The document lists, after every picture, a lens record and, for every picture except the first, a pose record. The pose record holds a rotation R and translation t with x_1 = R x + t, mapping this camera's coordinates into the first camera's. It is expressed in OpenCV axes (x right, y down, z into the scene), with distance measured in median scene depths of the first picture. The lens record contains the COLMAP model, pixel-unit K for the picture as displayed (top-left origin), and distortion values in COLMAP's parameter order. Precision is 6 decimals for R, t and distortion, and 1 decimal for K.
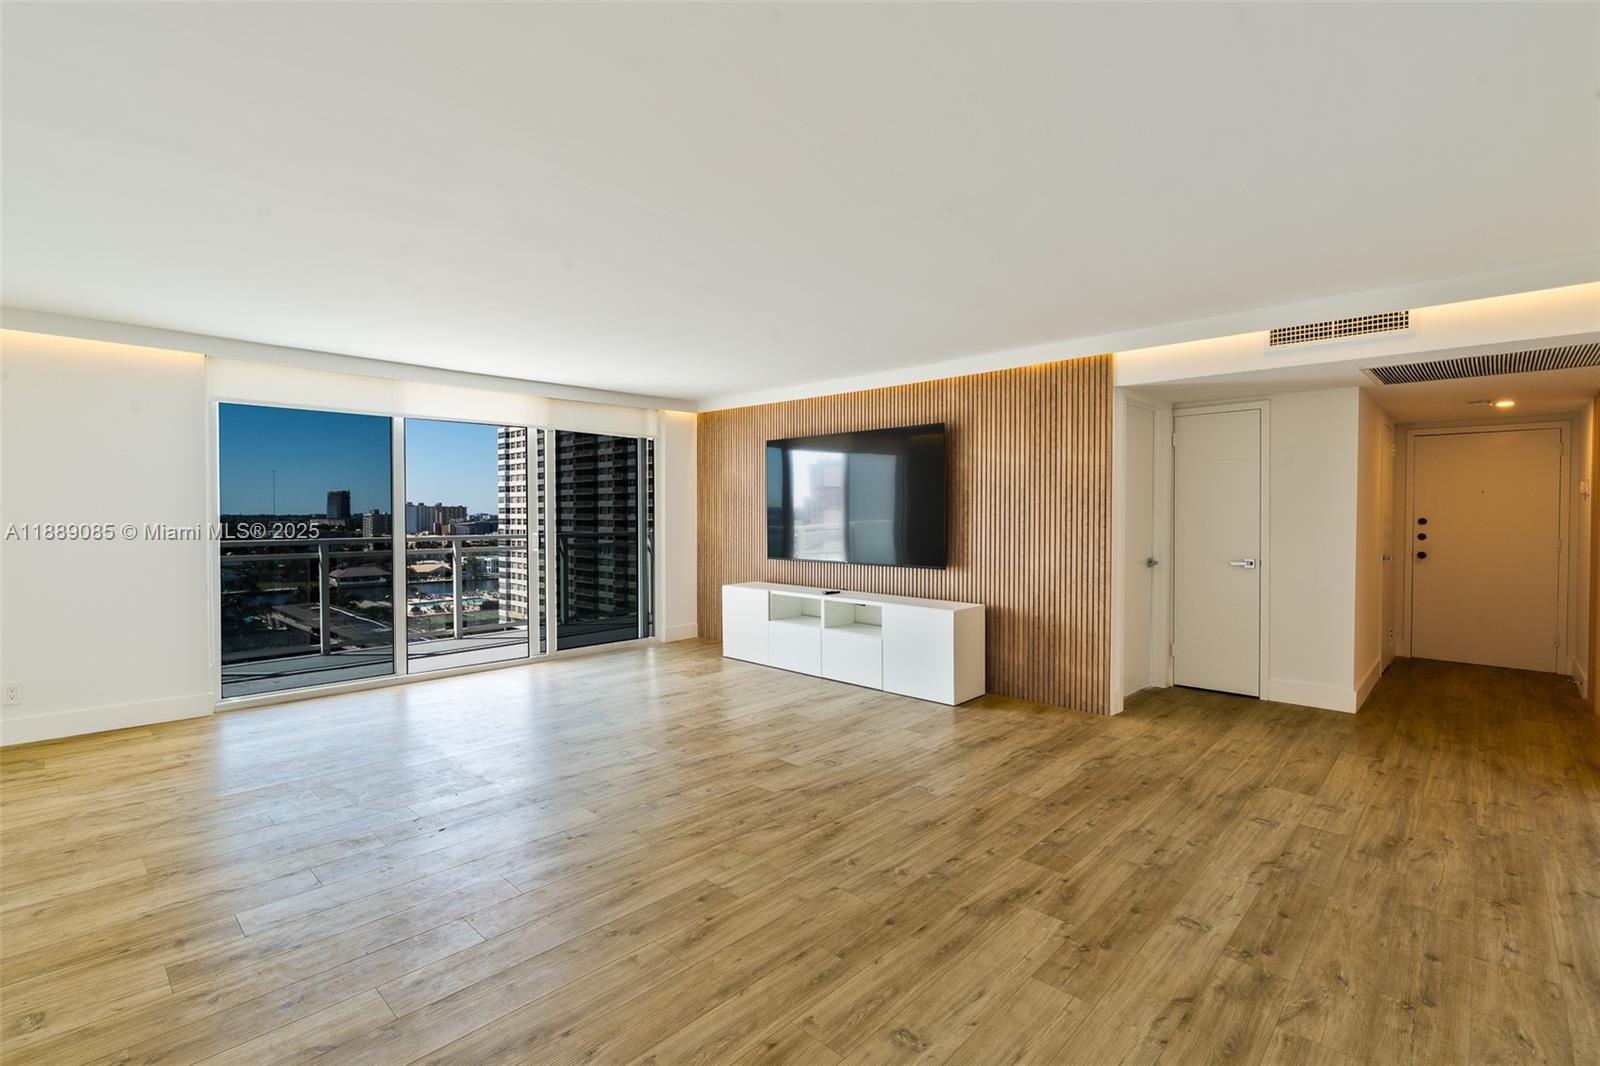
lens RADIAL K [[725.3, 0, 800.7], [0, 725.3, 534.3], [0, 0, 1]] dist [0.019316, 0.000687]
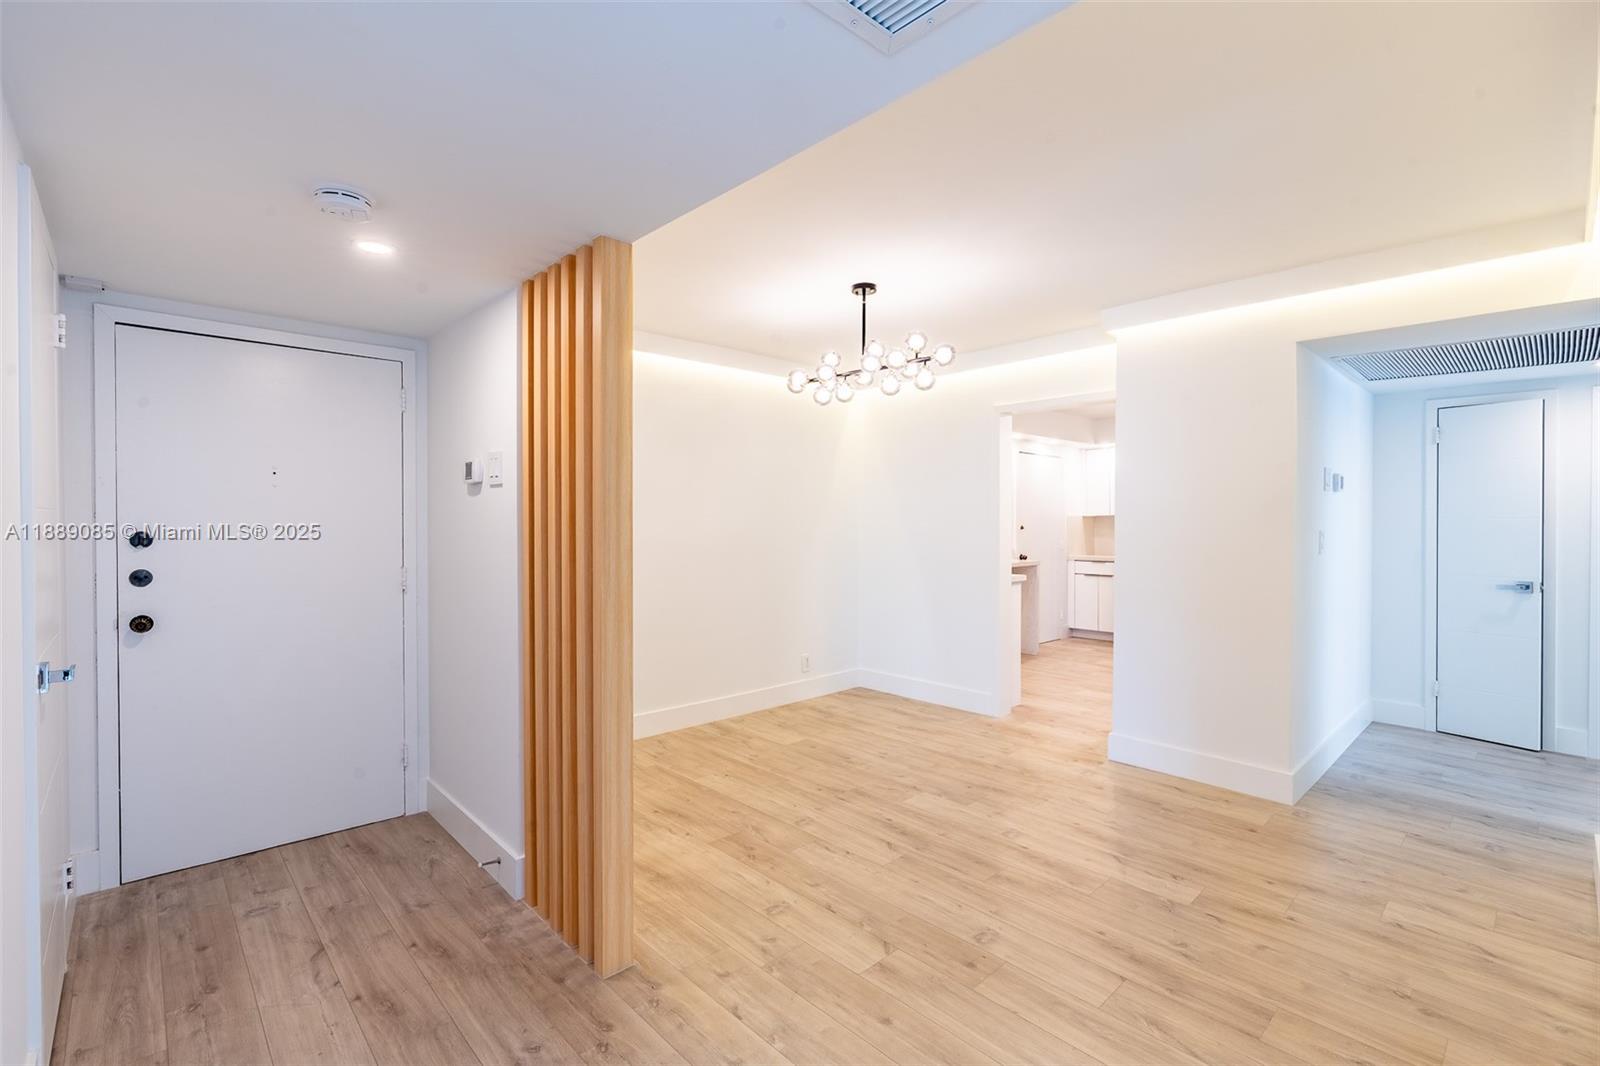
lens RADIAL K [[725.3, 0, 803.2], [0, 725.3, 525.3], [0, 0, 1]] dist [0.019316, 0.000687]
pose [[0.055641, -0.019139, 0.998267, 0.457503], [0.024383, 0.999544, 0.017805, -0.024215], [-0.998153, 0.023351, 0.056082, 0.609762]]
